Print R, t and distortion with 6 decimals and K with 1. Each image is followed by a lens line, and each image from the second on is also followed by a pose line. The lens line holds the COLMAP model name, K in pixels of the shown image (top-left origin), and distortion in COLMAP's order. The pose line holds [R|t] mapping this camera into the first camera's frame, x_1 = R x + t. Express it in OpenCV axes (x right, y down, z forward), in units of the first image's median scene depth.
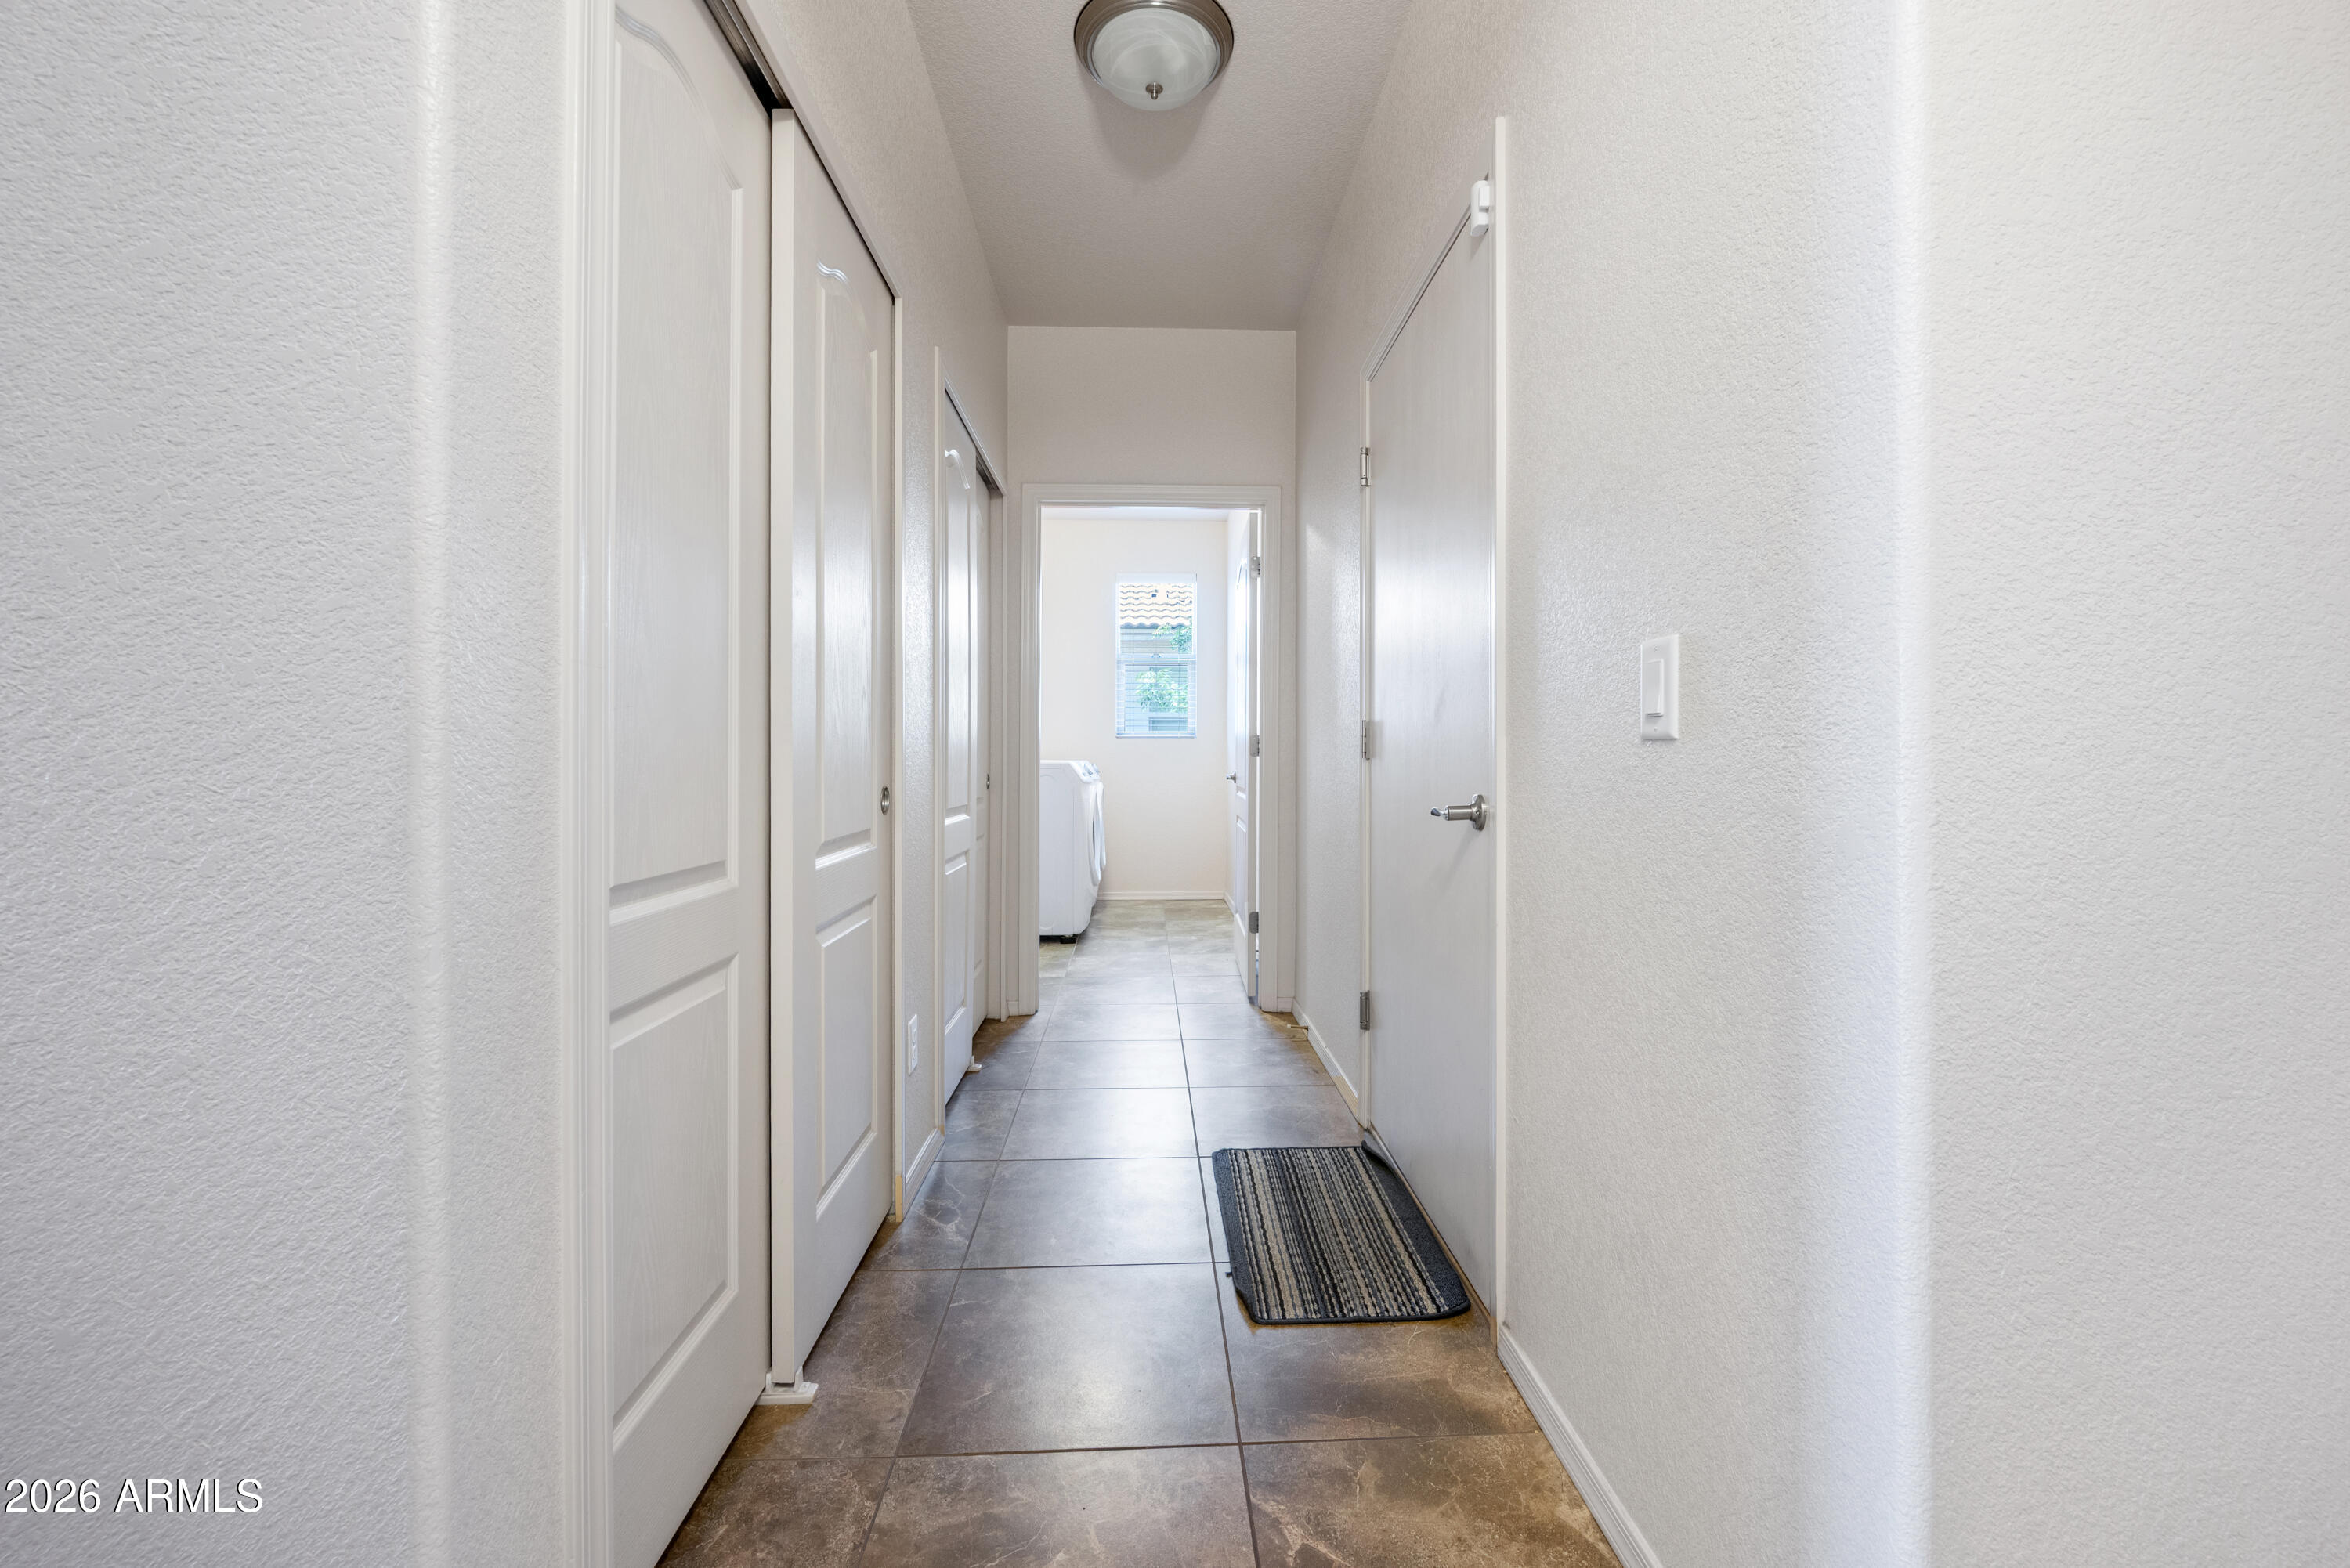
lens RADIAL K [[942.7, 0, 1189.0], [0, 942.7, 774.6], [0, 0, 1]] dist [-0.004379, 0.000068]
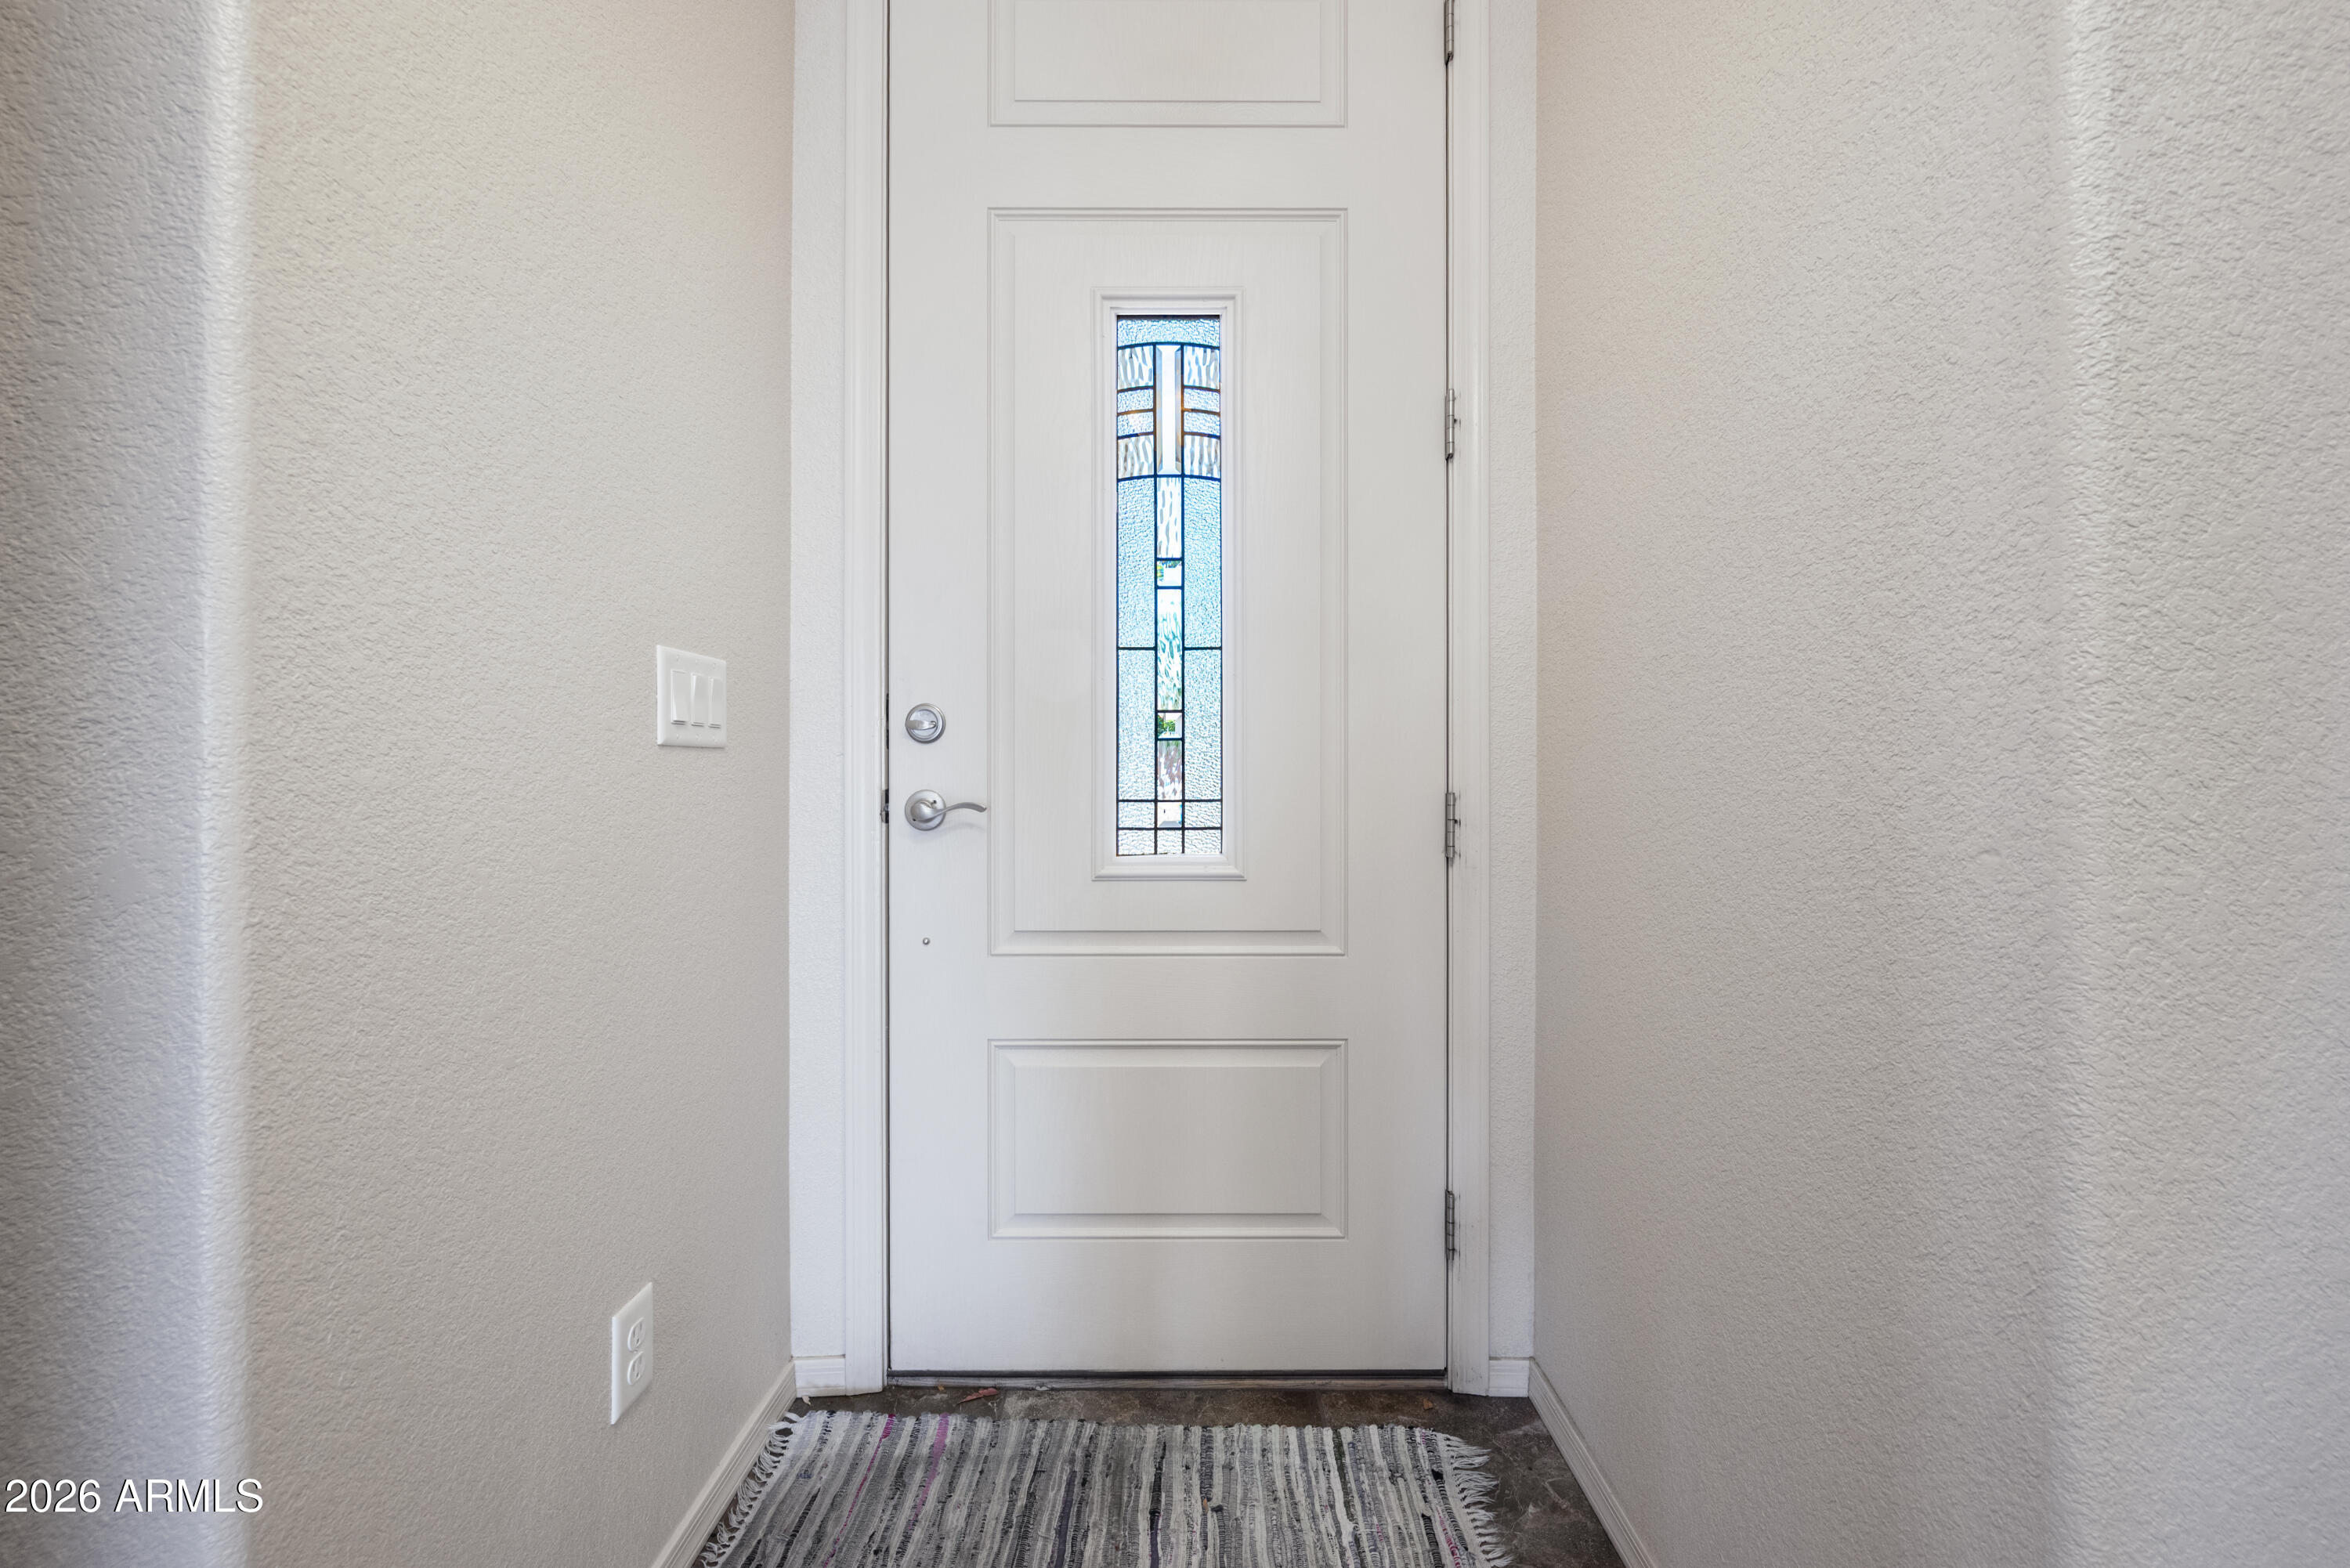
lens RADIAL K [[942.7, 0, 1183.2], [0, 942.7, 775.5], [0, 0, 1]] dist [-0.004379, 0.000068]
pose [[0.041352, -0.001093, 0.999144, -0.004021], [0.012223, 0.999925, 0.000588, -0.001988], [-0.999070, 0.012189, 0.041362, 0.136708]]
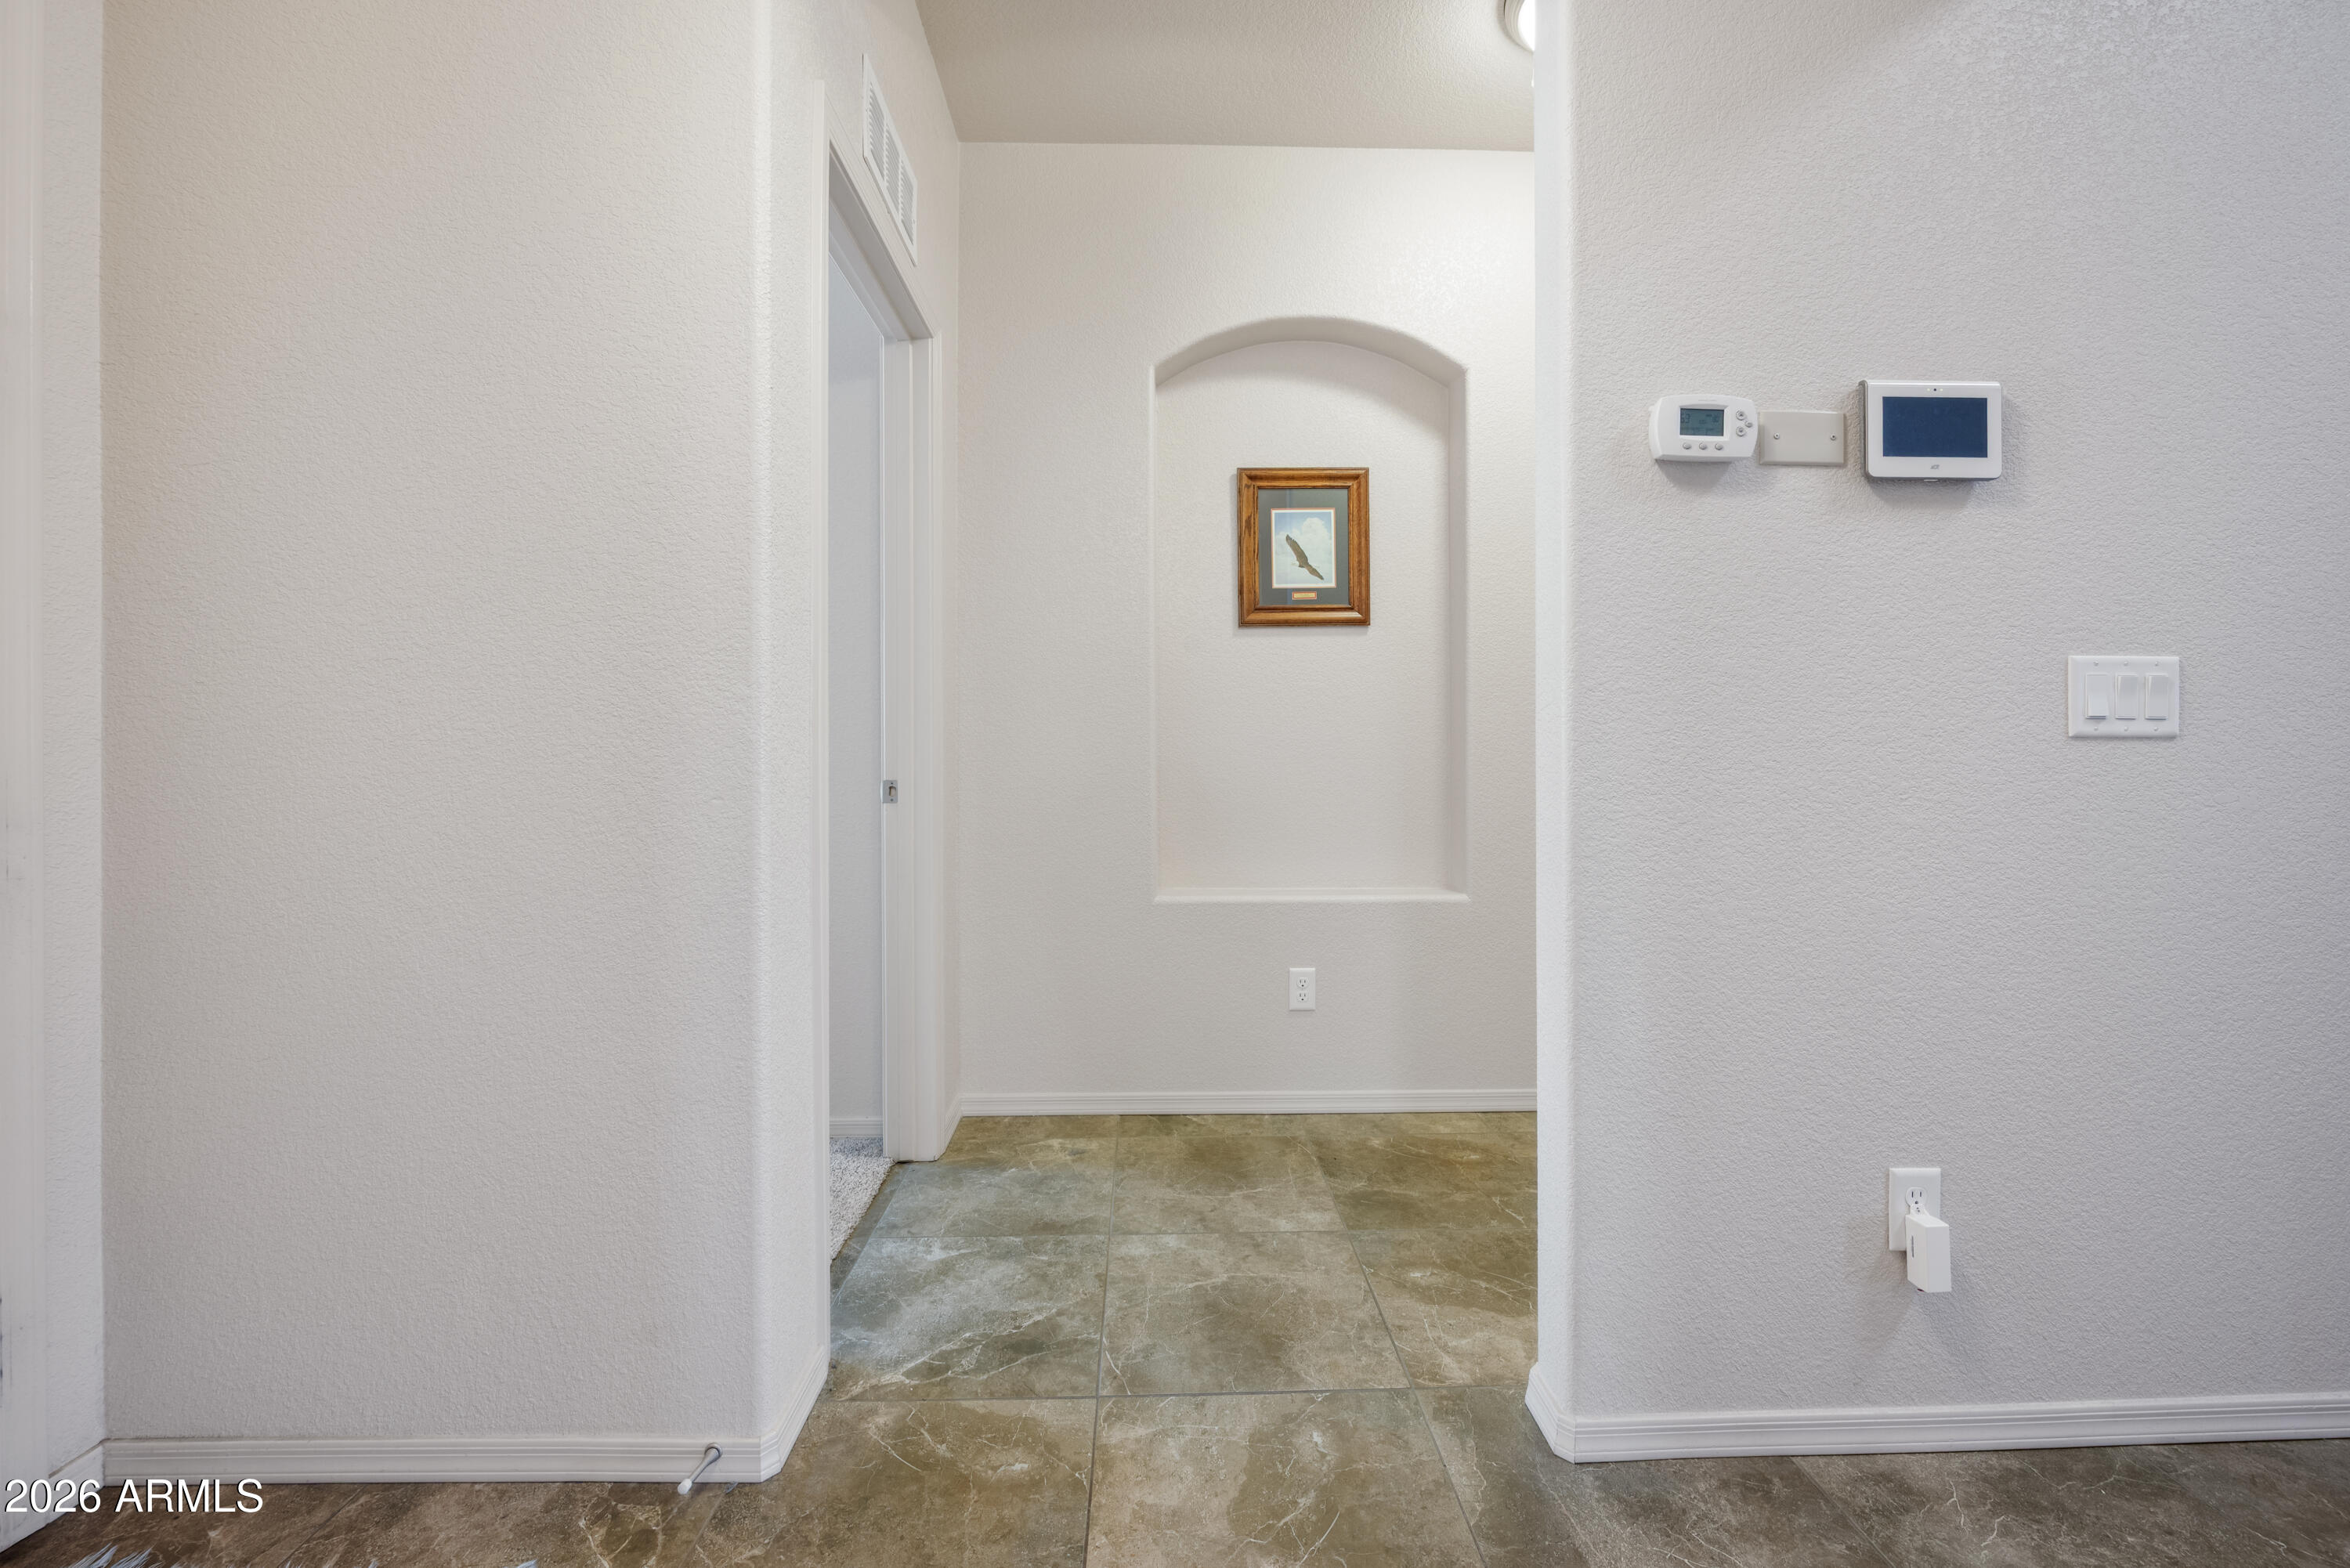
lens RADIAL K [[942.7, 0, 1176.8], [0, 942.7, 762.7], [0, 0, 1]] dist [-0.004379, 0.000068]
pose [[-0.999998, 0.001986, -0.000064, 0.026055], [0.001984, 0.999770, 0.021360, -0.011385], [0.000106, 0.021360, -0.999772, 0.620145]]
